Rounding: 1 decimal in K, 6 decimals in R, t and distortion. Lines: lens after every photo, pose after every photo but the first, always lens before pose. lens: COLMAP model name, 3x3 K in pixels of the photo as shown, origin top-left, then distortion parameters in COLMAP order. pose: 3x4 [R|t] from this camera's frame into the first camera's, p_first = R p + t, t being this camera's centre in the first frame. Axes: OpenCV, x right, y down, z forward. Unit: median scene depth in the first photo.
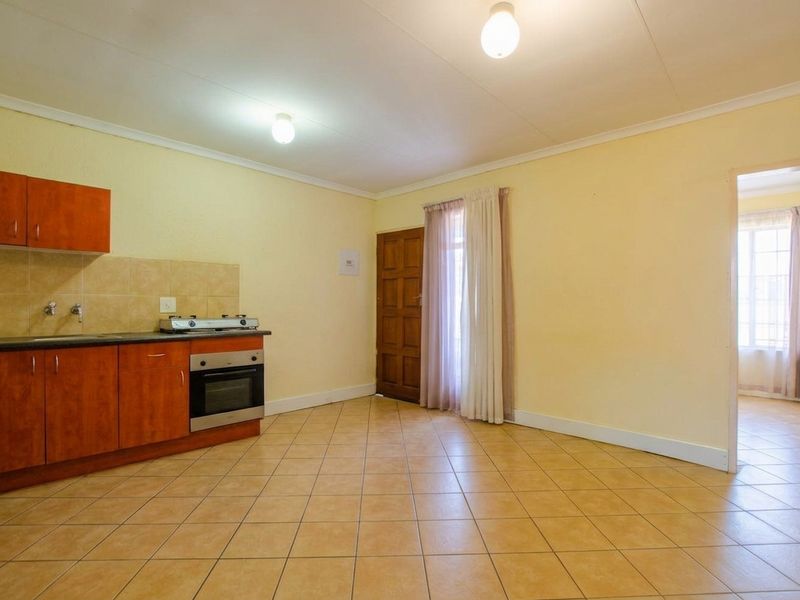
lens RADIAL K [[396.2, 0, 398.5], [0, 396.2, 303.4], [0, 0, 1]] dist [-0.038043, 0.000721]
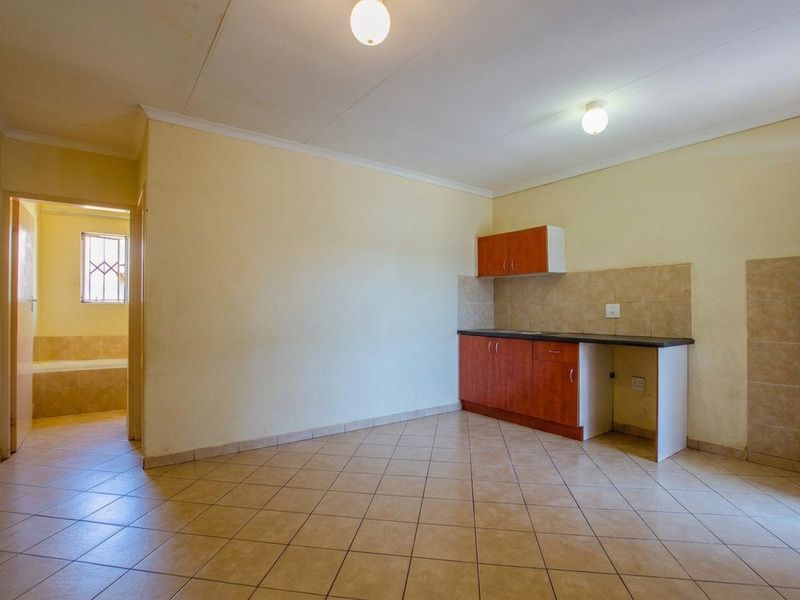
lens RADIAL K [[396.2, 0, 398.5], [0, 396.2, 303.4], [0, 0, 1]] dist [-0.038043, 0.000721]
pose [[-0.181208, -0.015455, -0.983323, 0.644868], [-0.000599, 0.999878, -0.015604, 0.000312], [0.983445, -0.002239, -0.181196, 0.681979]]
